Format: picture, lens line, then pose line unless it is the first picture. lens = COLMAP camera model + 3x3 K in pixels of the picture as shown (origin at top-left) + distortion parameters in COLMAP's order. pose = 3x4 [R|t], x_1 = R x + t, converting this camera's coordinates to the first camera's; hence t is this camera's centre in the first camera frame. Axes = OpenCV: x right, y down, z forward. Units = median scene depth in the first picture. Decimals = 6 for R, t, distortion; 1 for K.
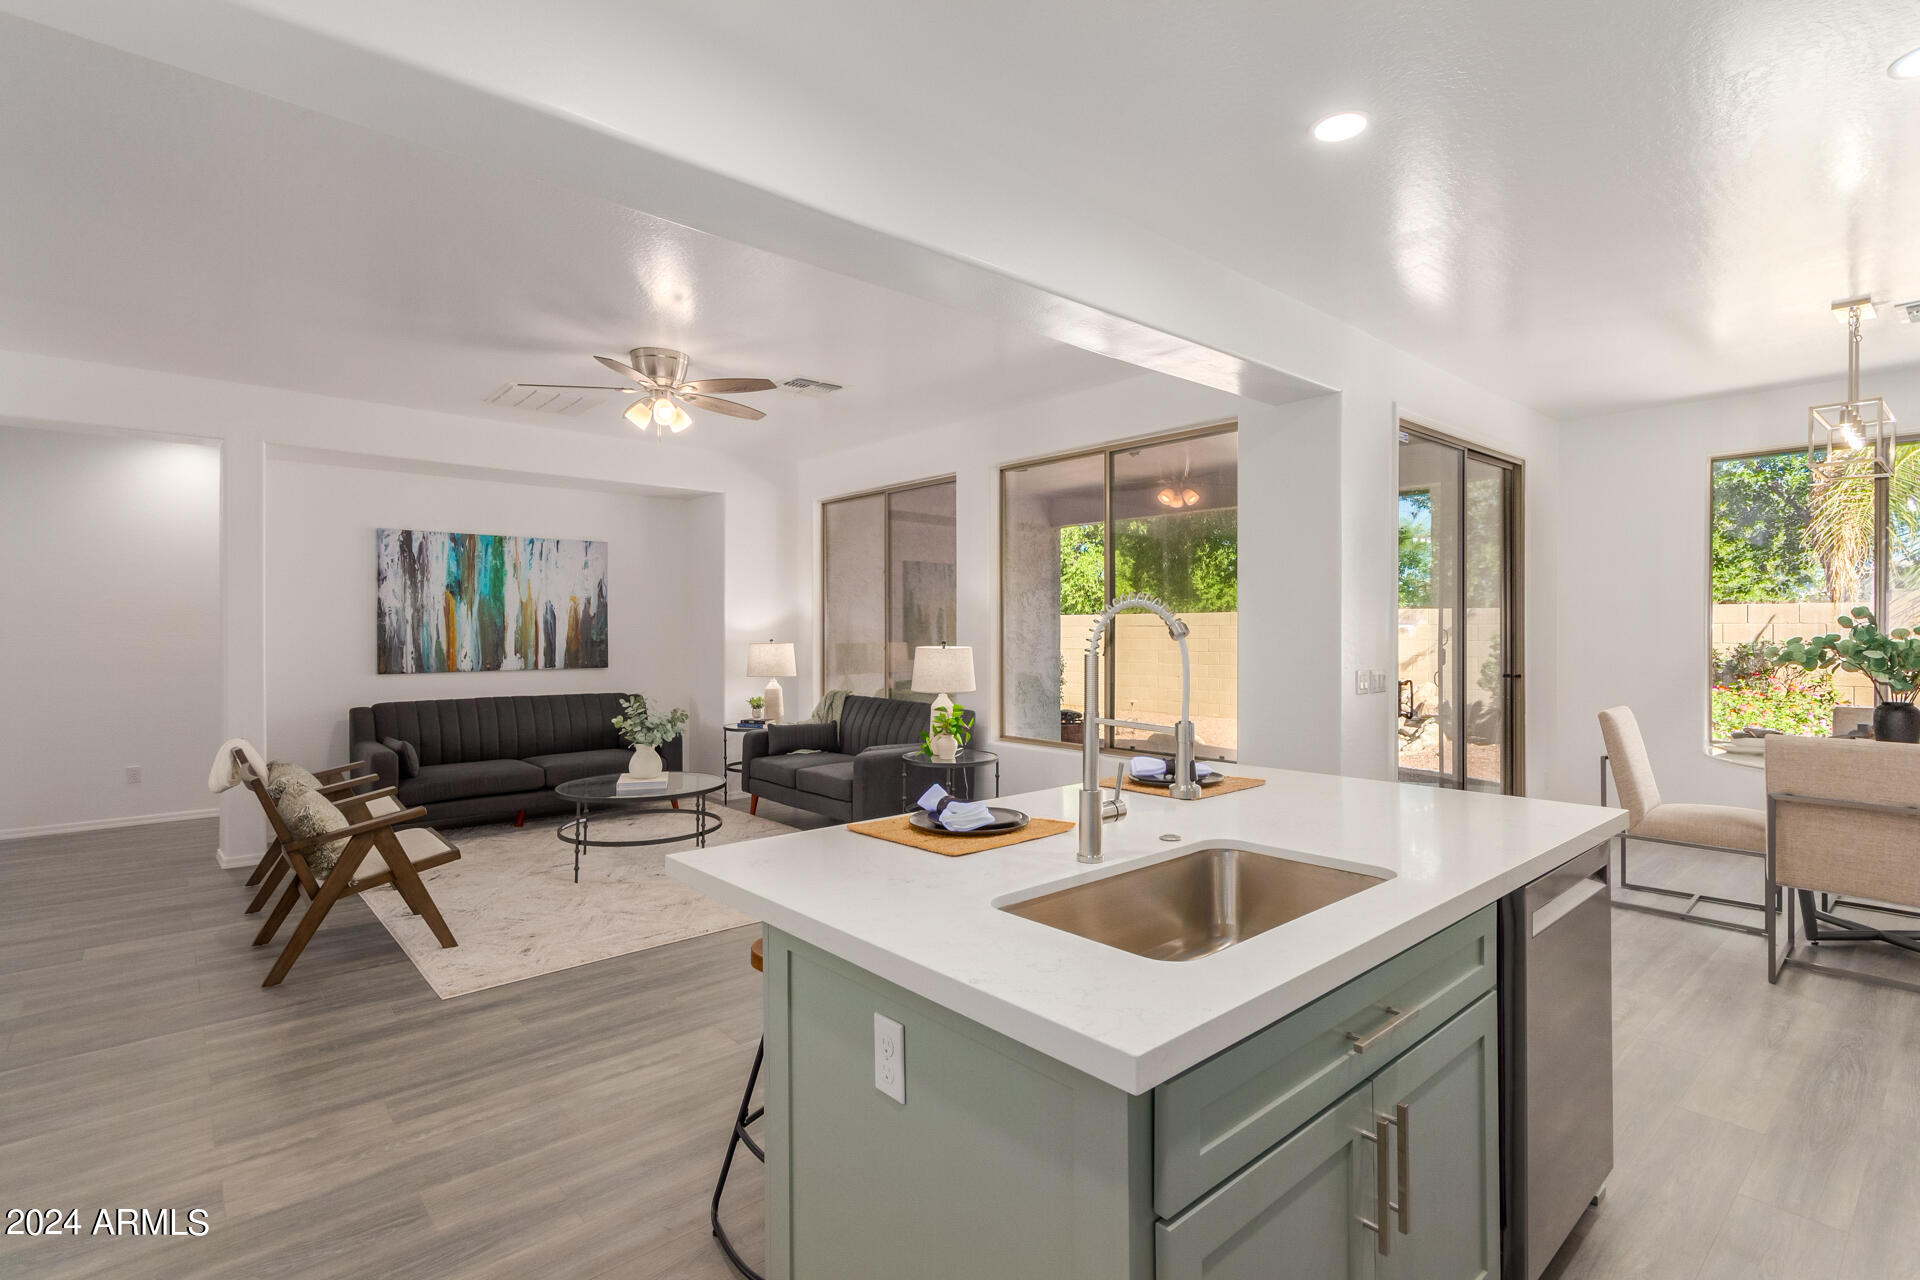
lens RADIAL K [[886.1, 0, 944.6], [0, 886.1, 633.3], [0, 0, 1]] dist [0.006031, -0.000706]
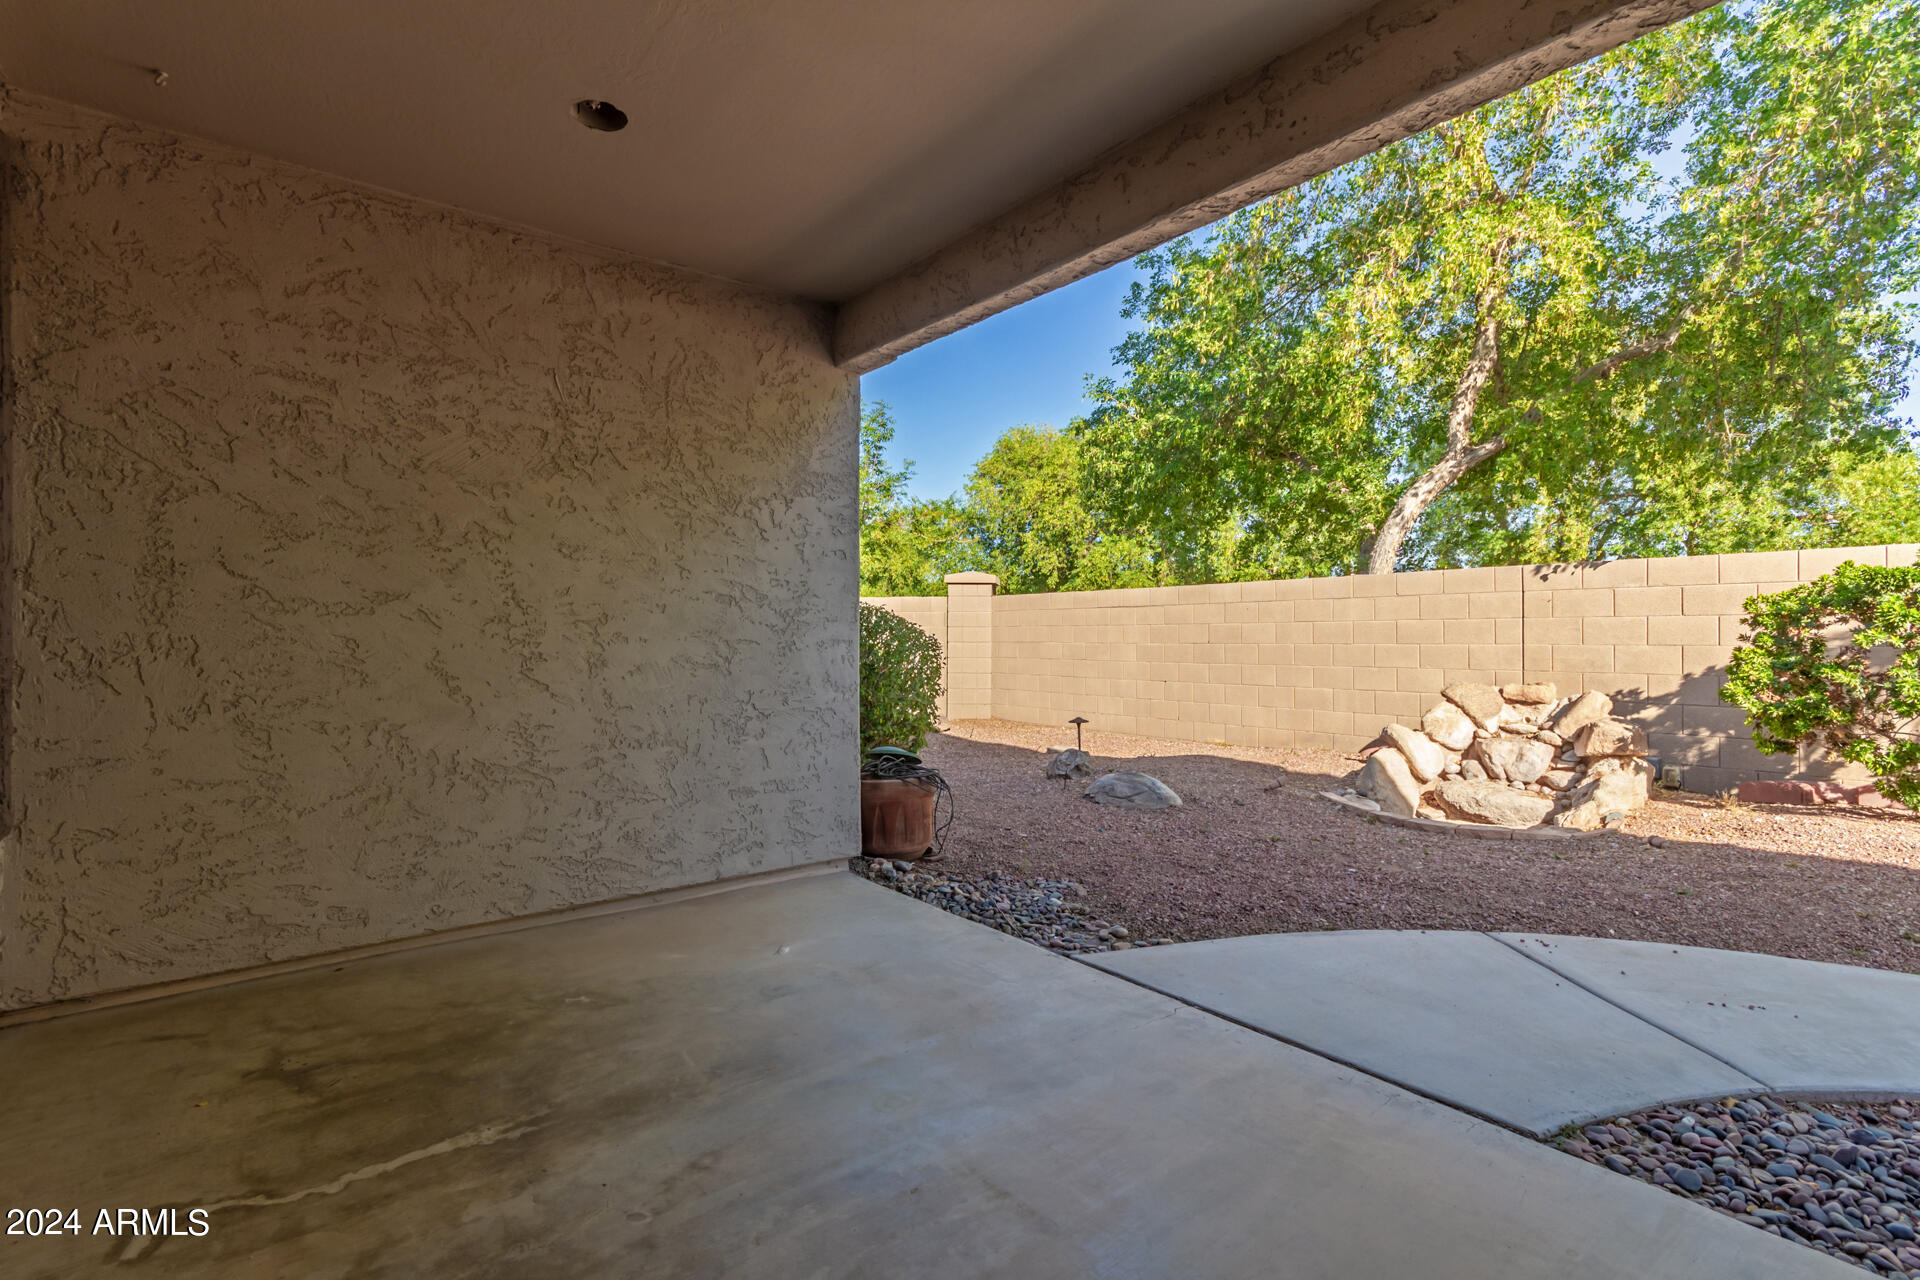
lens RADIAL K [[886.1, 0, 964.3], [0, 886.1, 630.0], [0, 0, 1]] dist [0.006031, -0.000706]
pose [[0.999844, -0.002086, -0.017546, 0.485008], [0.001916, 0.999951, -0.009668, 0.064877], [0.017565, 0.009633, 0.999799, 1.289532]]
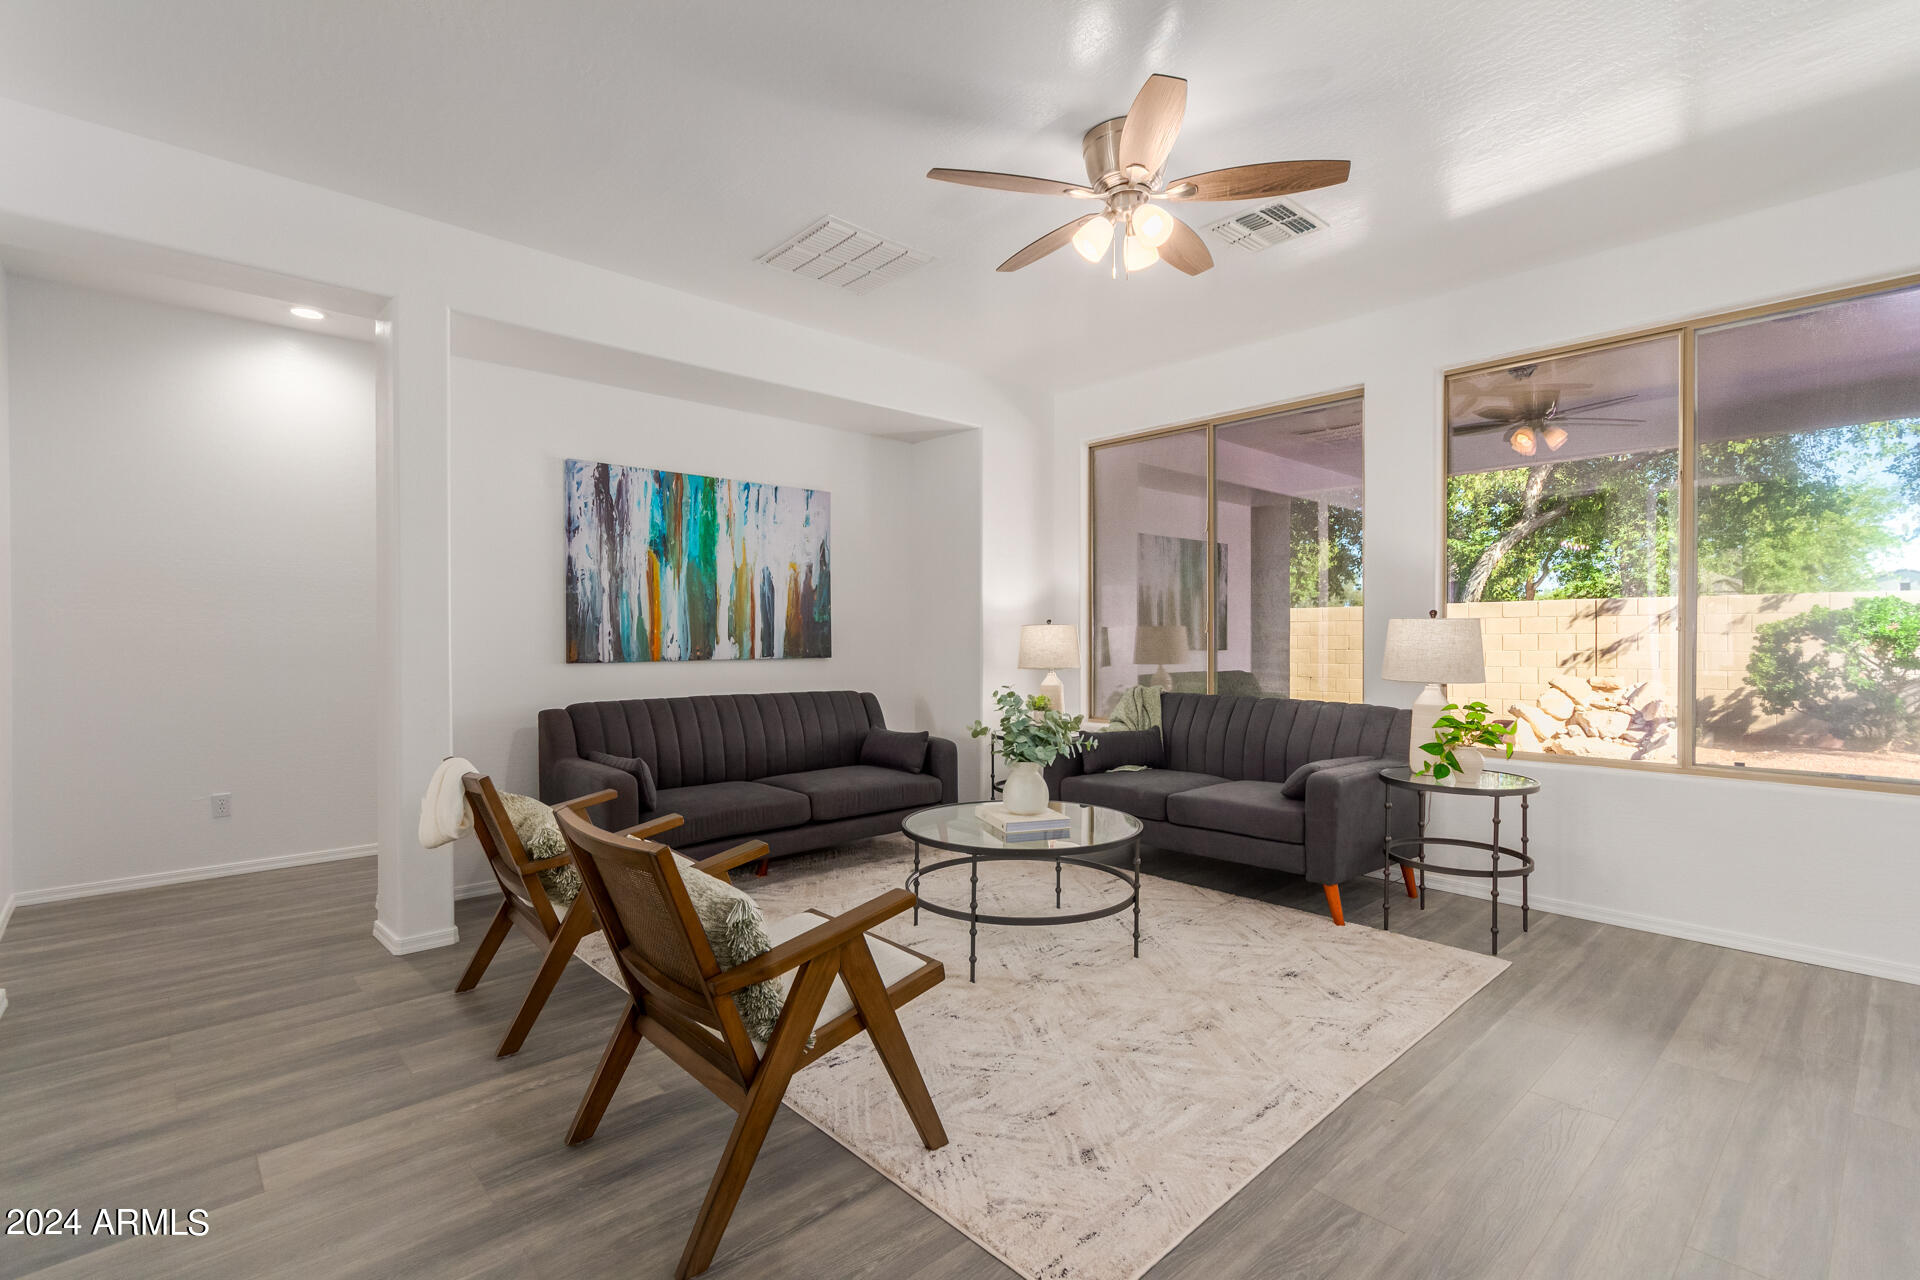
lens RADIAL K [[886.1, 0, 931.7], [0, 886.1, 632.0], [0, 0, 1]] dist [0.006031, -0.000706]
pose [[0.999960, -0.002741, 0.008459, -0.486427], [0.002817, 0.999956, -0.008925, 0.038991], [-0.008434, 0.008948, 0.999924, 0.393359]]
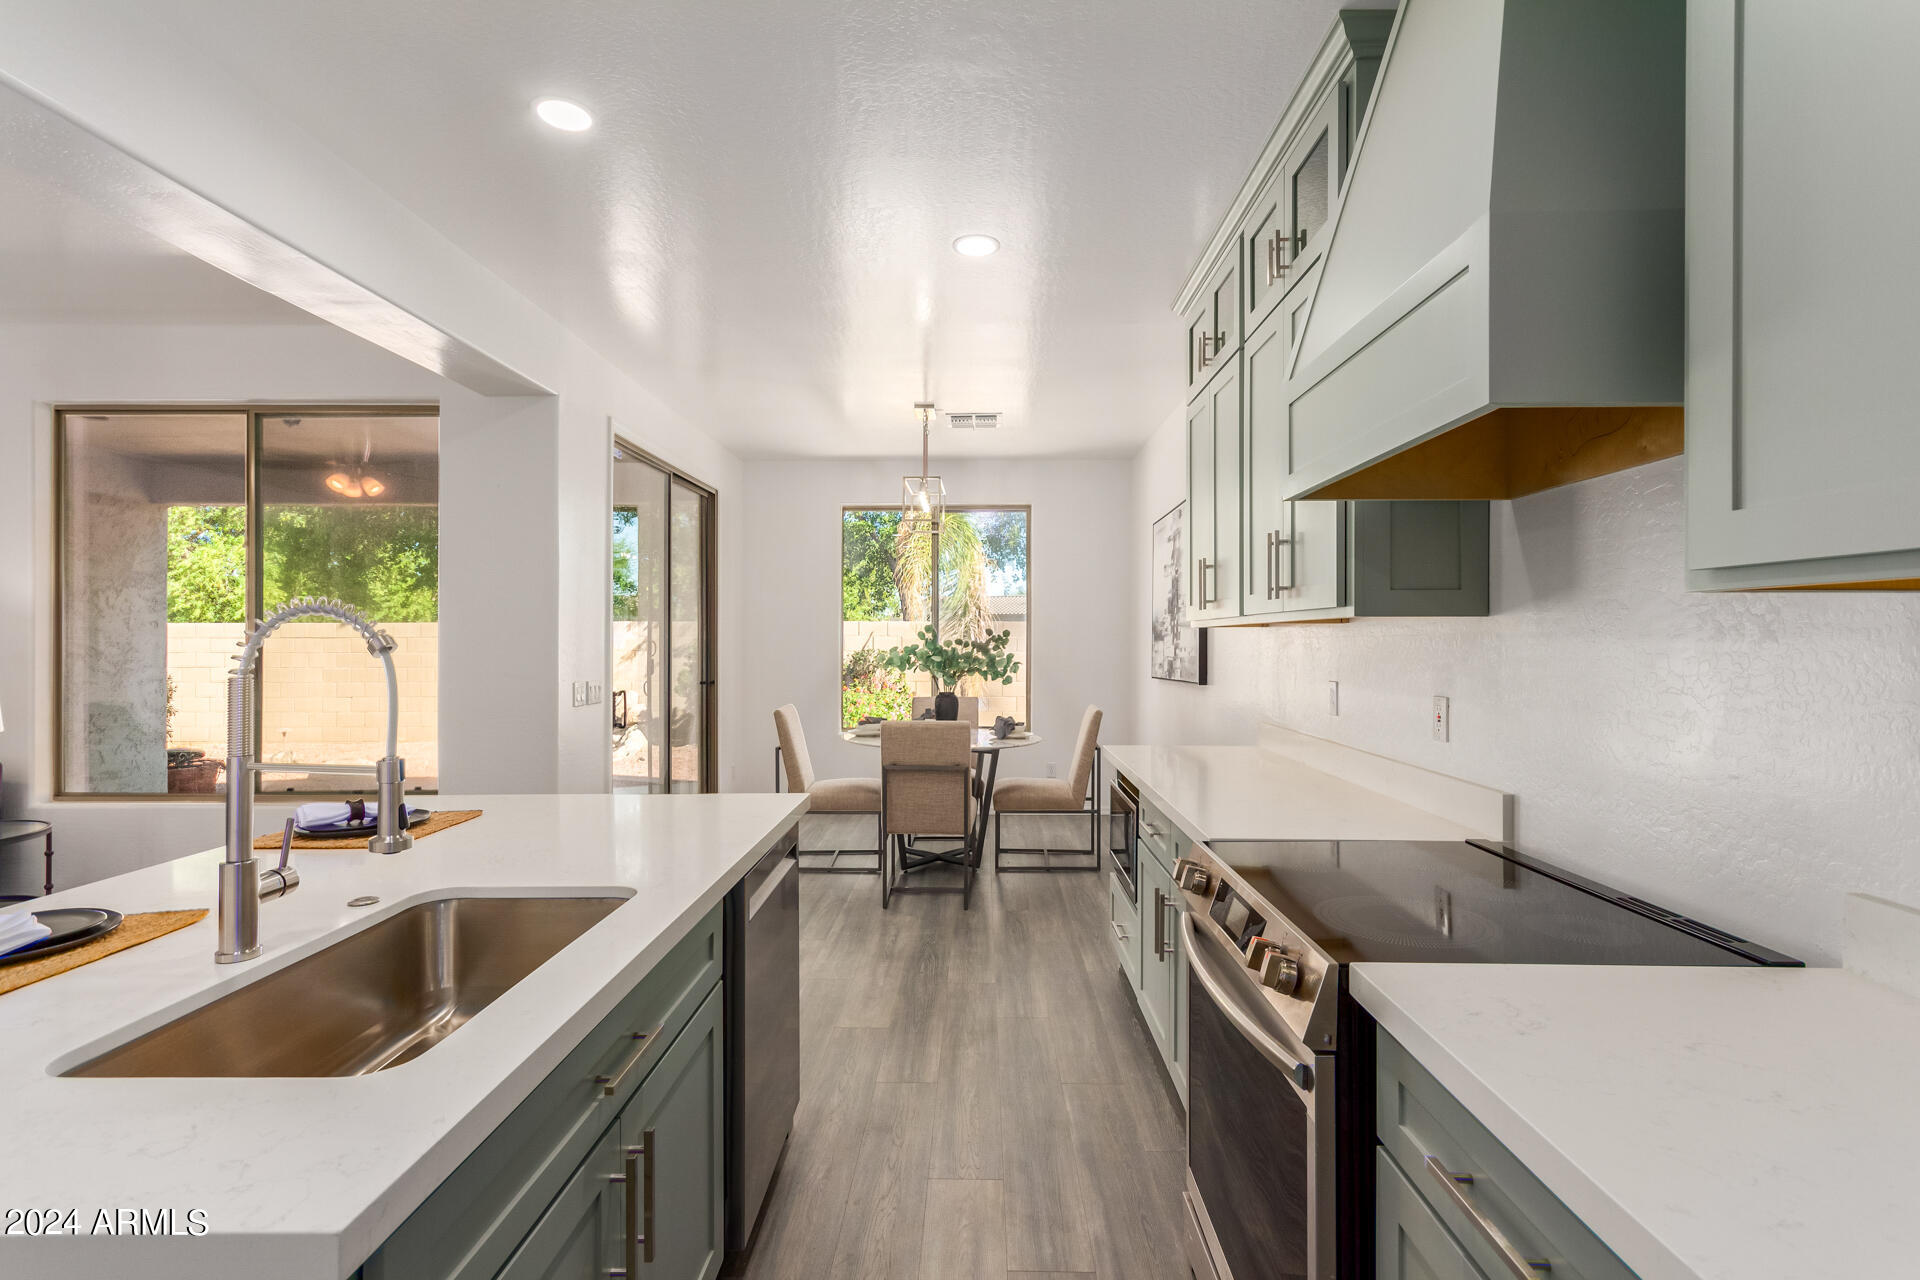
lens RADIAL K [[886.1, 0, 940.4], [0, 886.1, 641.0], [0, 0, 1]] dist [0.006031, -0.000706]
pose [[0.662455, -0.000647, 0.749102, -0.000401], [0.004267, 0.999987, -0.002910, 0.000145], [-0.749090, 0.005124, 0.662449, 0.031002]]
